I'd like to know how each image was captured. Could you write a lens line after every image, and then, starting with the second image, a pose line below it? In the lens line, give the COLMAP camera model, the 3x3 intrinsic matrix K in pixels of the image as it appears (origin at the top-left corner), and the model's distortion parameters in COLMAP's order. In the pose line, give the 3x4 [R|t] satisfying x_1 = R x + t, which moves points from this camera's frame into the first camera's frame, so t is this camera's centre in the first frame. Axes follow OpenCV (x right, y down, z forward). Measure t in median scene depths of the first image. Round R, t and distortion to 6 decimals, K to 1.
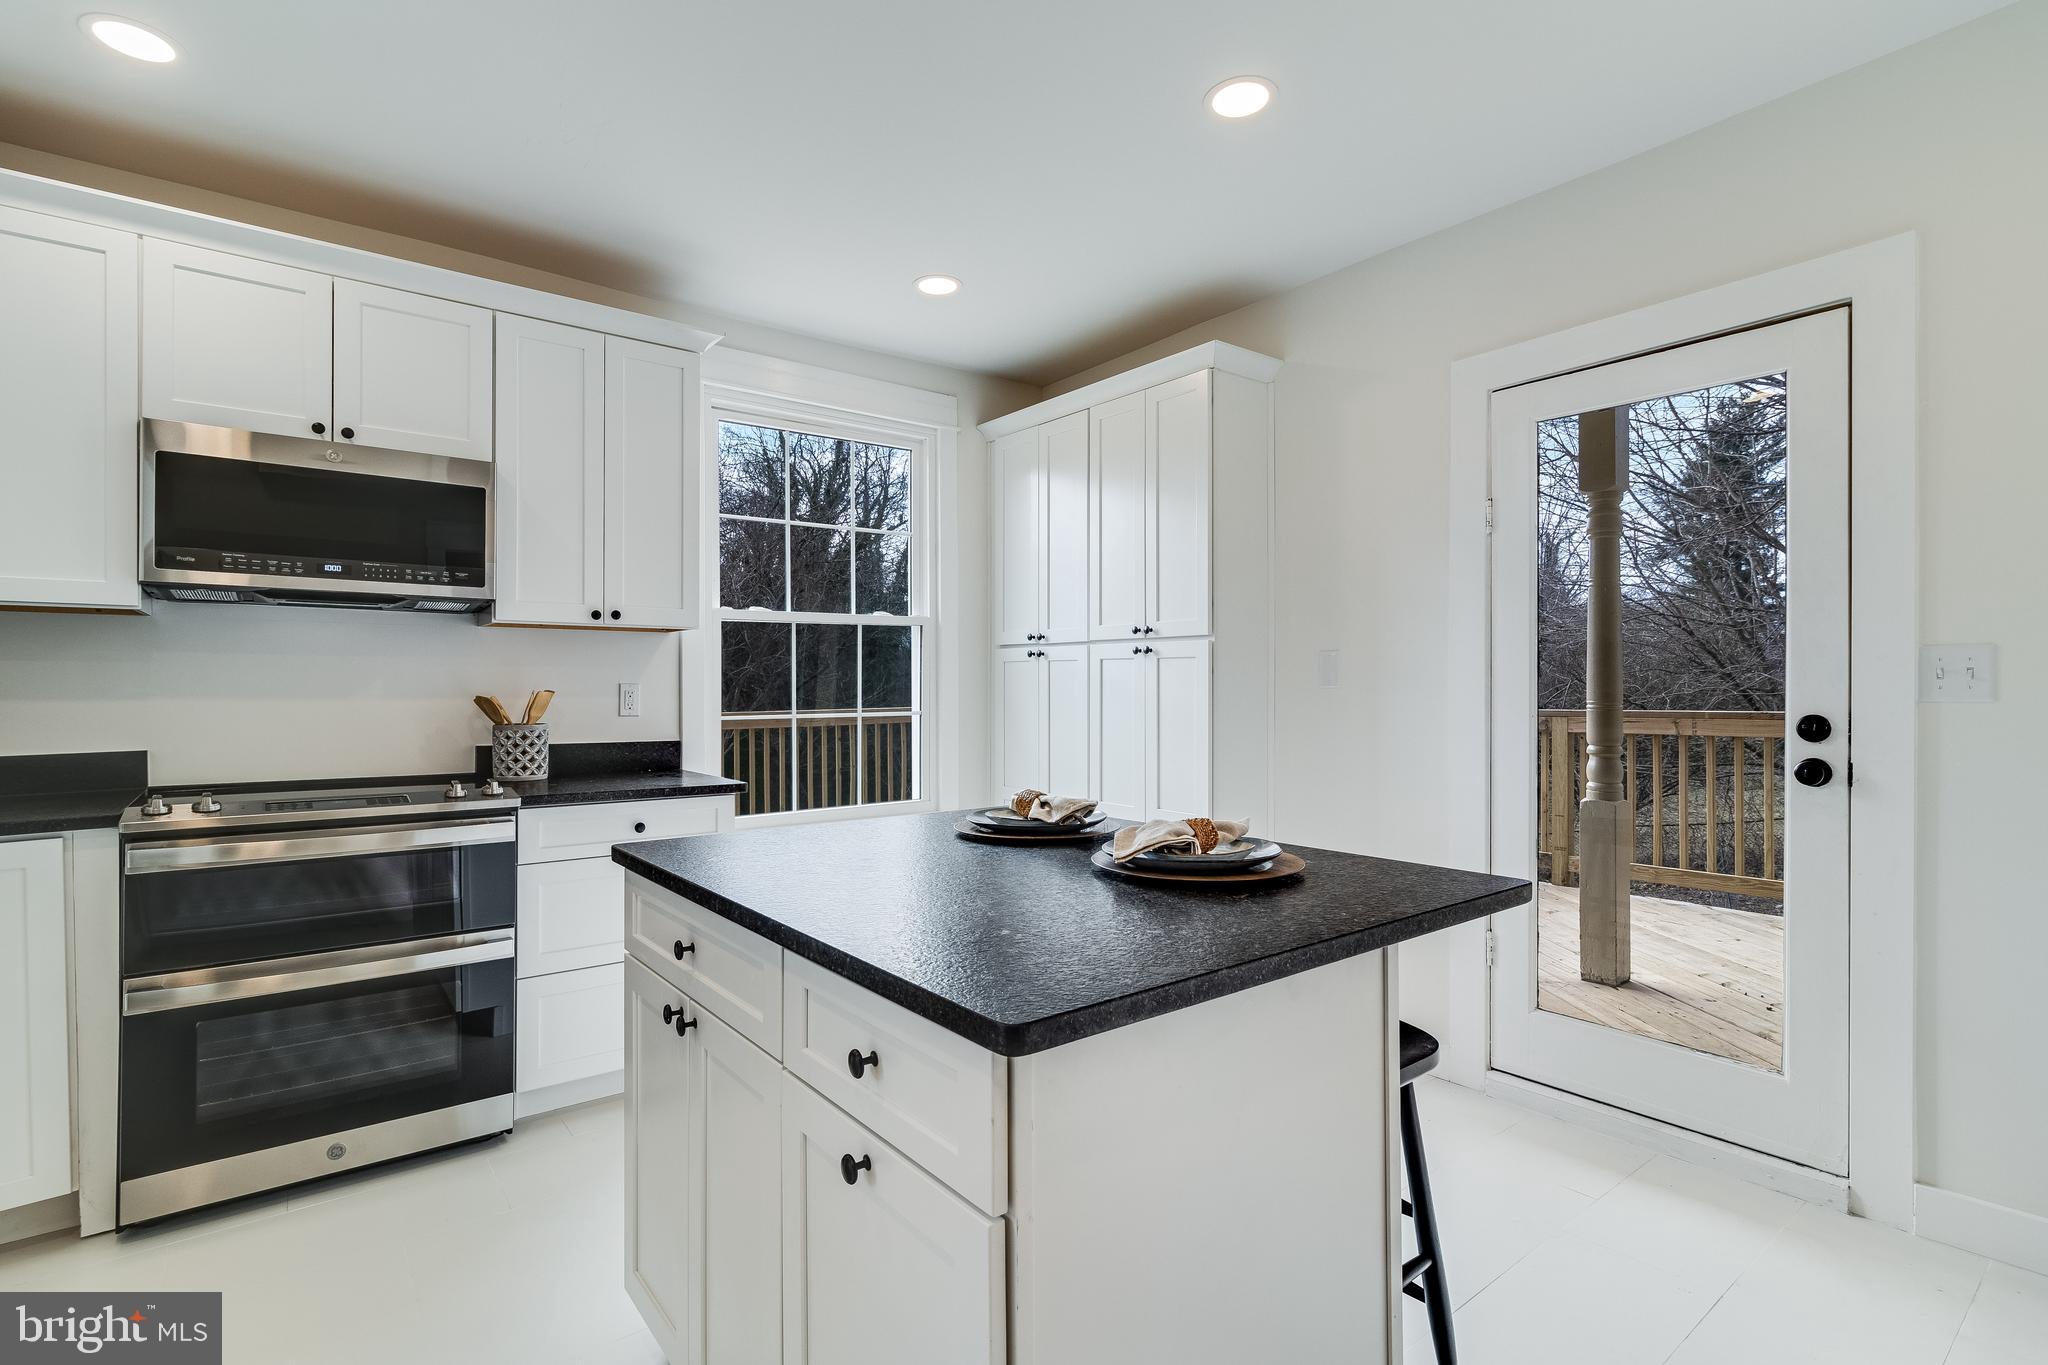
lens RADIAL K [[951.7, 0, 1023.7], [0, 951.7, 688.8], [0, 0, 1]] dist [0.004268, -0.000045]
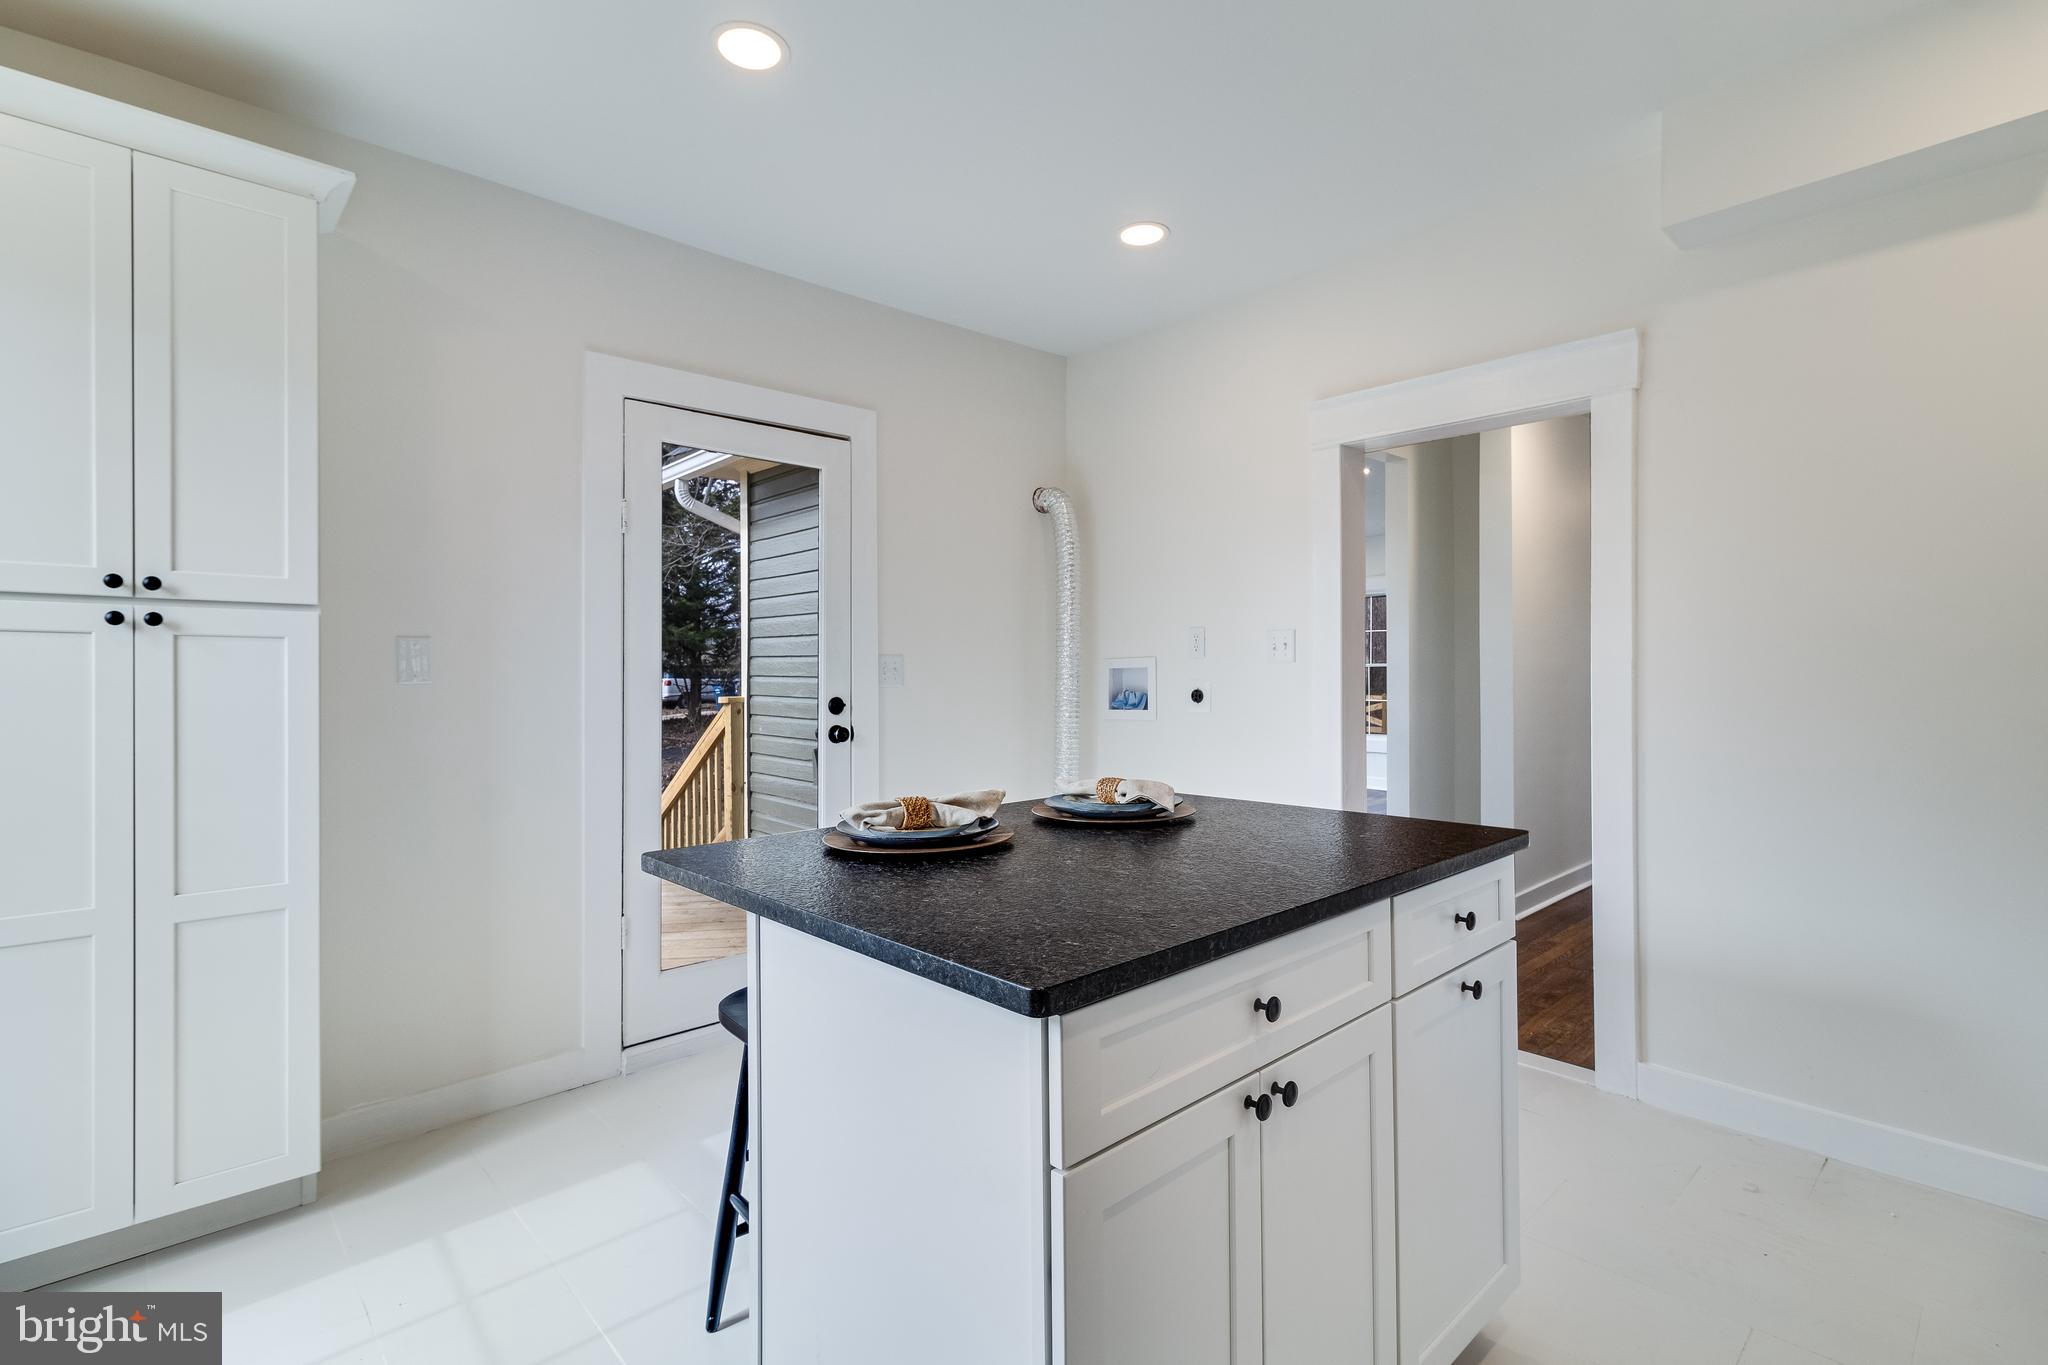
lens RADIAL K [[951.7, 0, 1027.8], [0, 951.7, 671.9], [0, 0, 1]] dist [0.004268, -0.000045]
pose [[-0.060172, 0.005562, 0.998173, -0.576129], [0.007793, 0.999957, -0.005102, -0.002397], [-0.998158, 0.007471, -0.060213, 0.620544]]
